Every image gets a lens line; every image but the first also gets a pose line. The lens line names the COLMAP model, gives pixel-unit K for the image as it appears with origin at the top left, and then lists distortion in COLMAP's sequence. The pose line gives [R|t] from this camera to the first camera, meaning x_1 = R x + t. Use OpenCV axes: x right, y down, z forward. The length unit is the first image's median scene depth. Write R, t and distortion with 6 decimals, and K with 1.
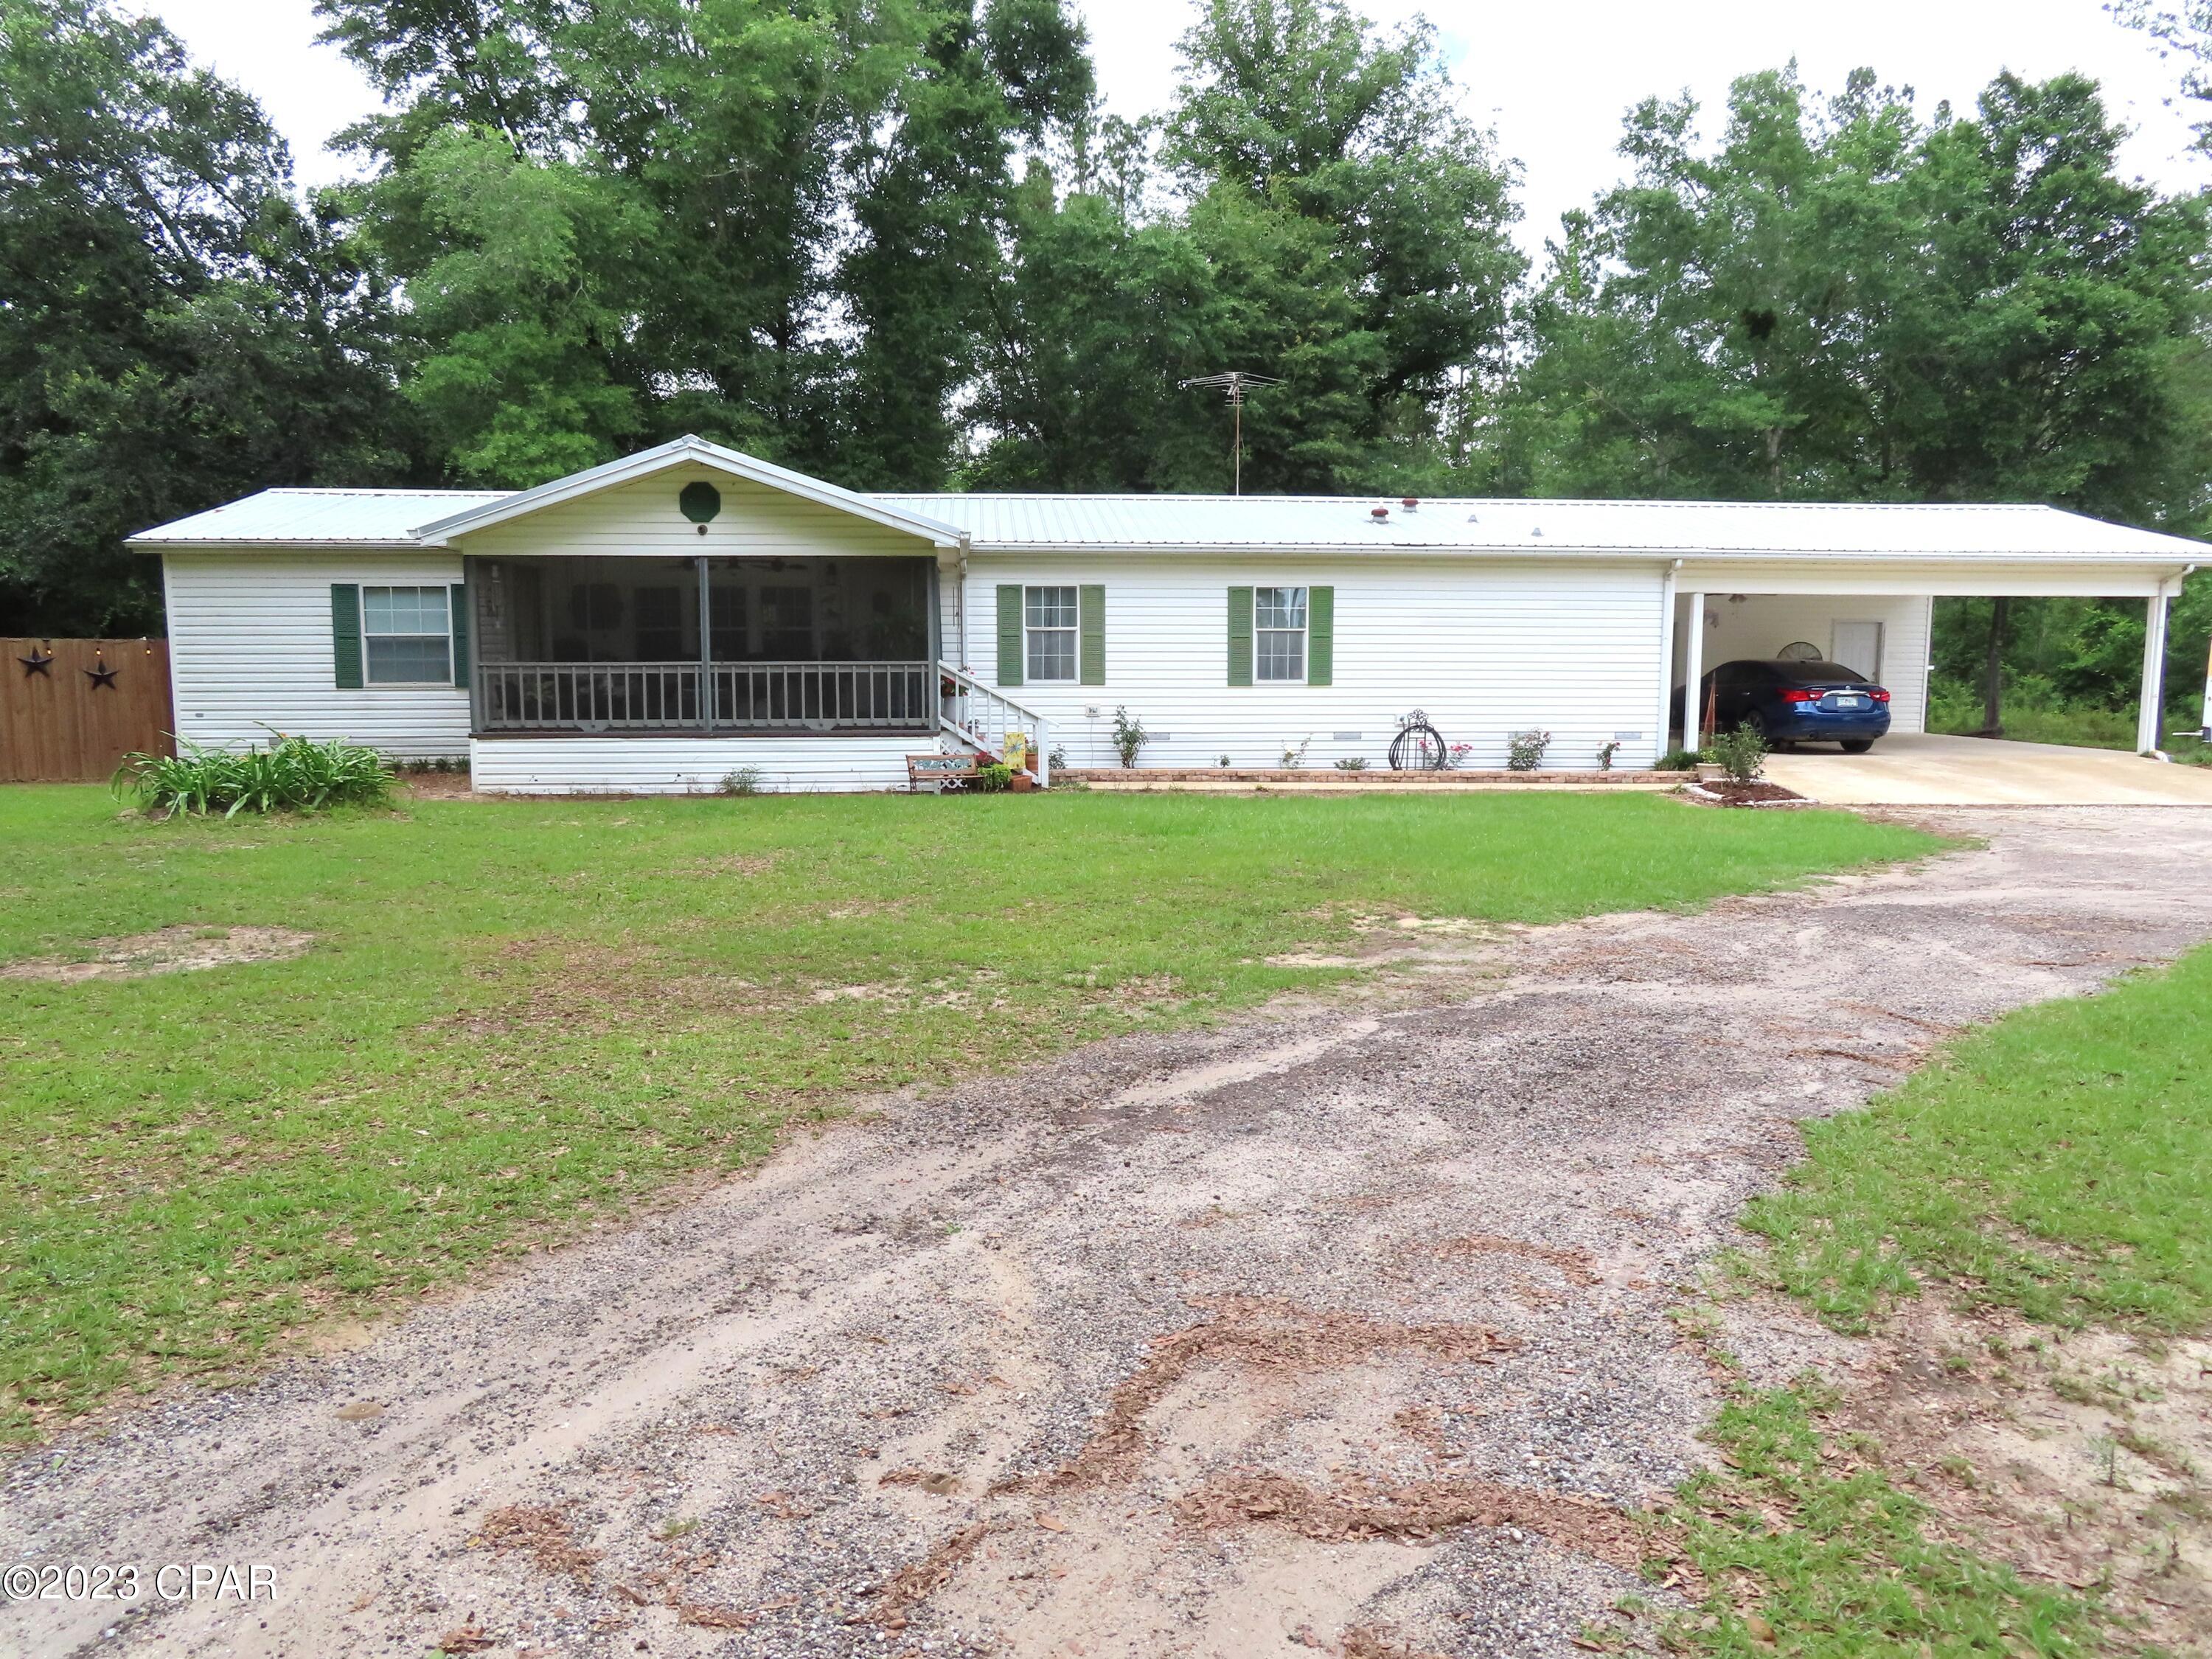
lens RADIAL K [[1586.9, 0, 1106.3], [0, 1586.9, 834.1], [0, 0, 1]] dist [-0.015955, 0.005737]
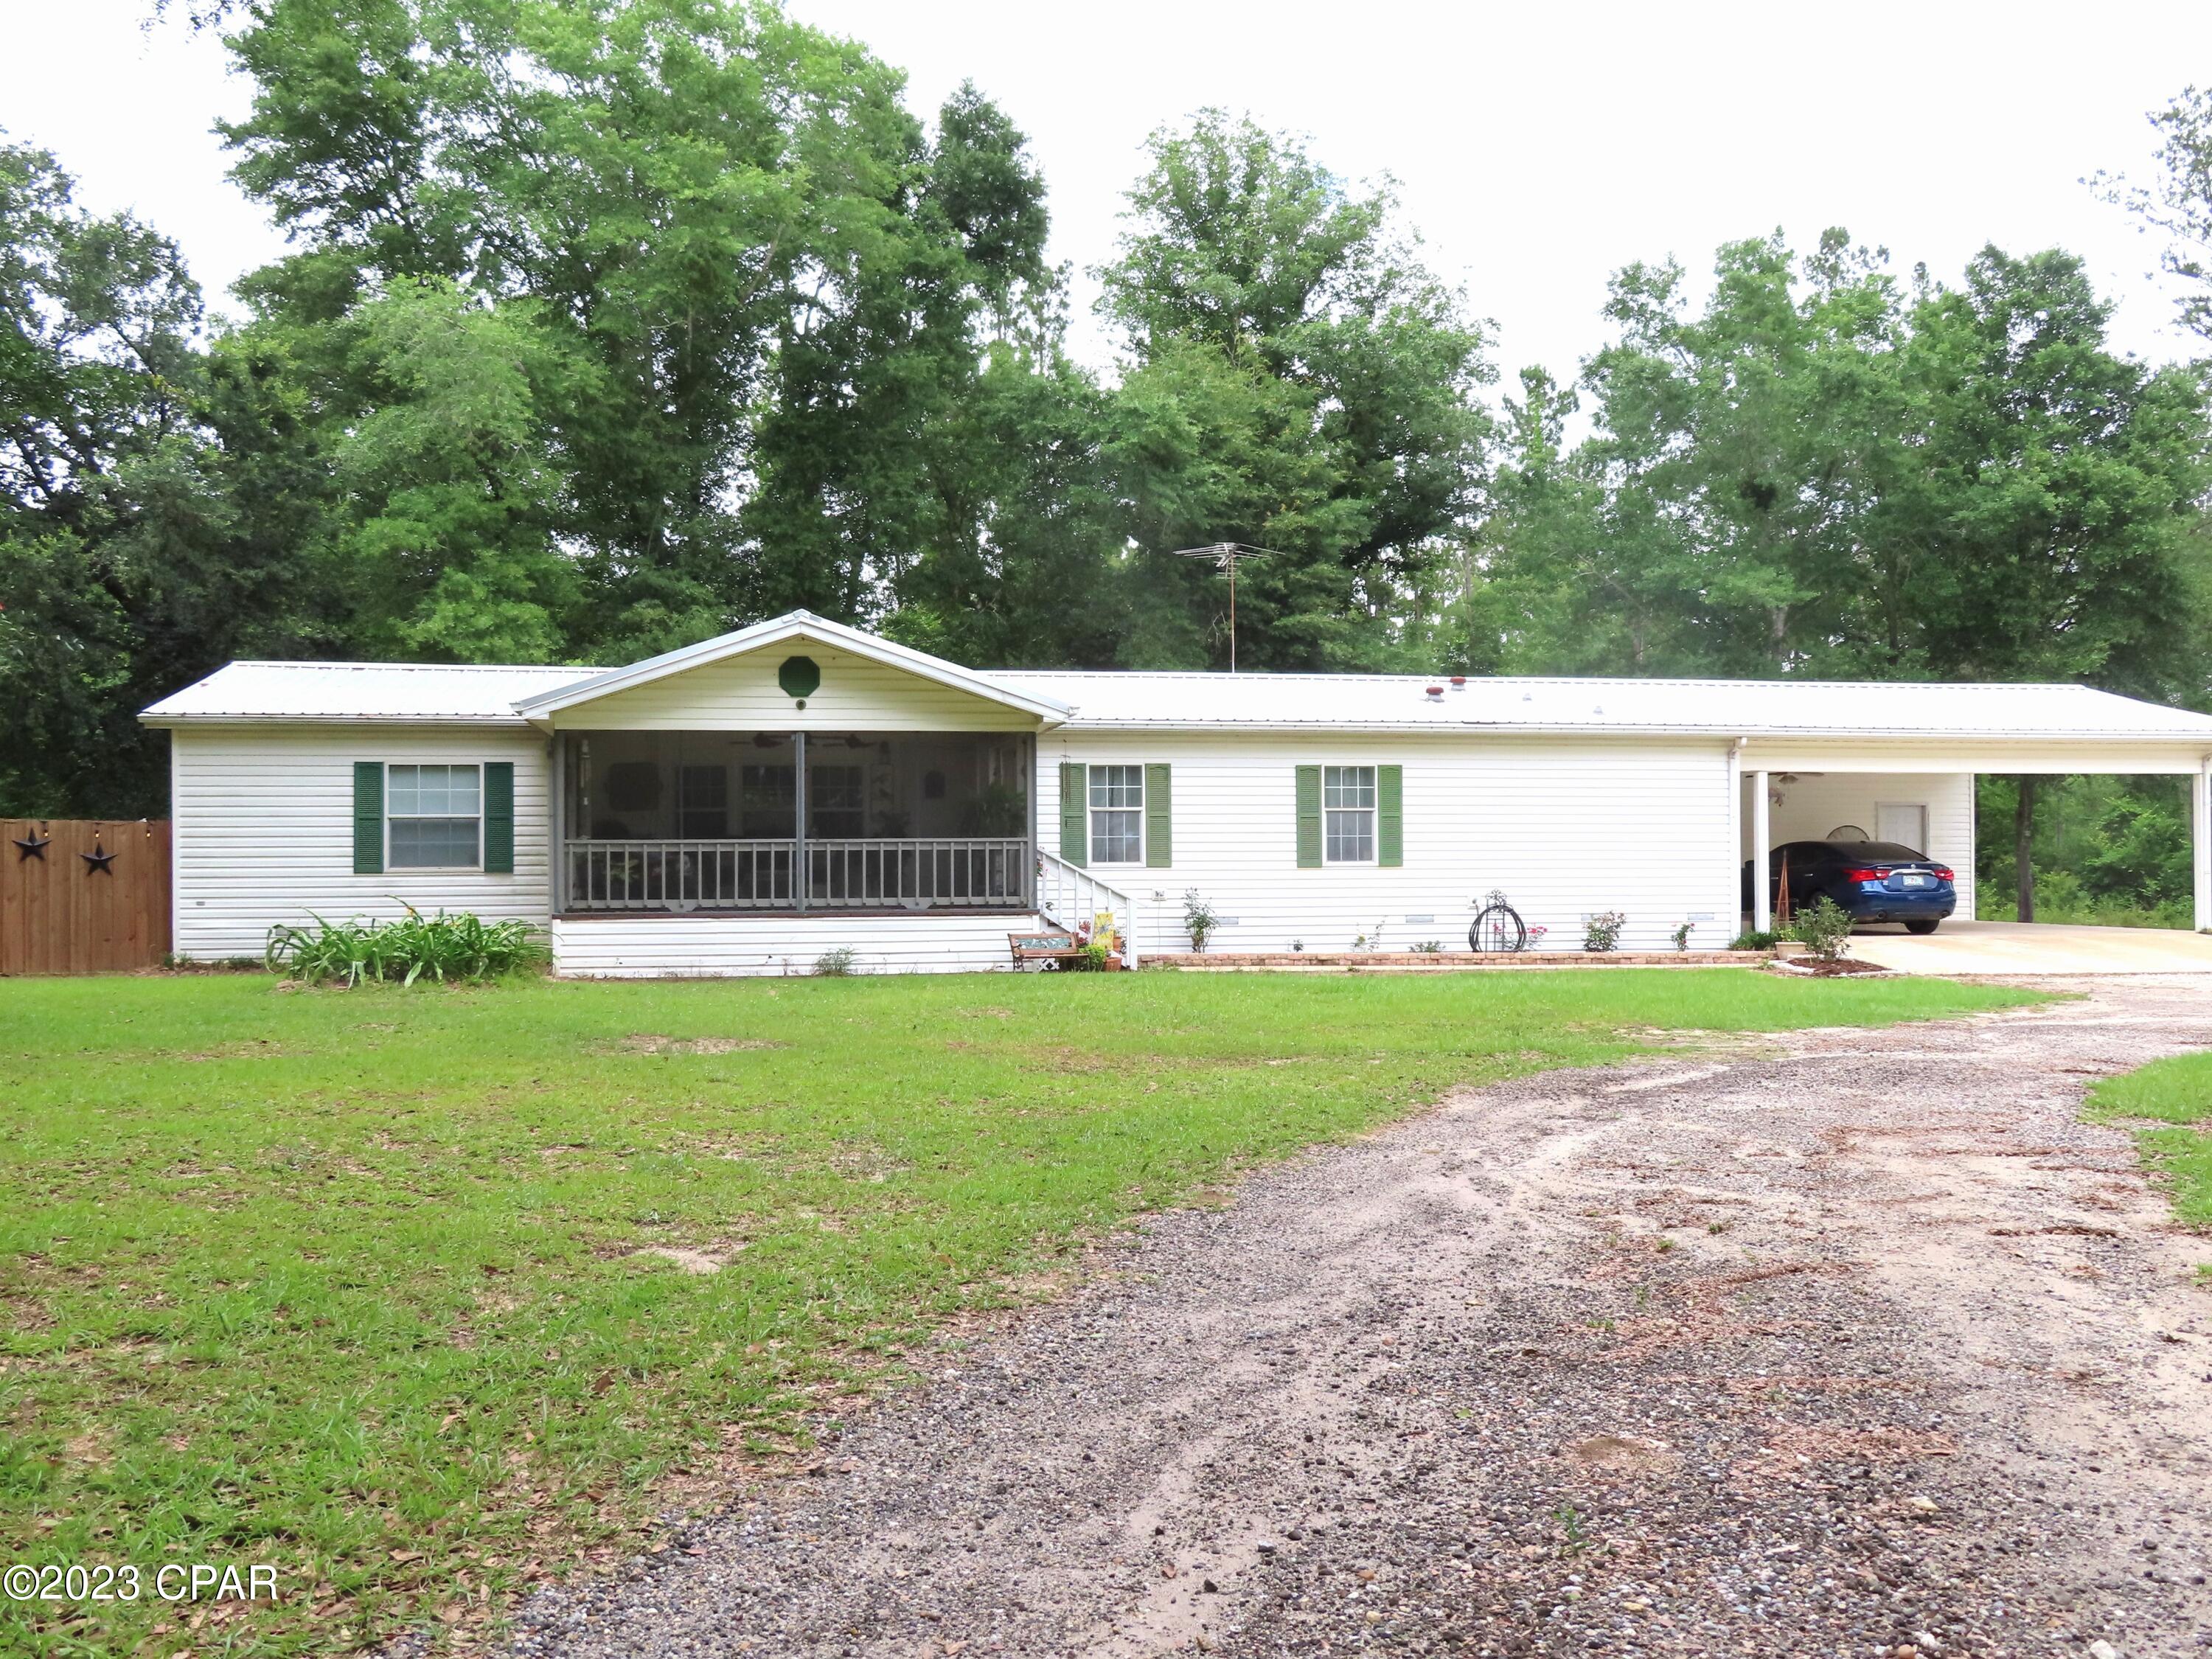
lens RADIAL K [[2006.2, 0, 1106.8], [0, 2006.2, 826.0], [0, 0, 1]] dist [-0.017100, -0.004784]
pose [[0.995300, -0.004356, 0.096743, -0.114808], [0.017441, 0.990716, -0.134825, 0.031913], [-0.095257, 0.135878, 0.986135, -0.138557]]
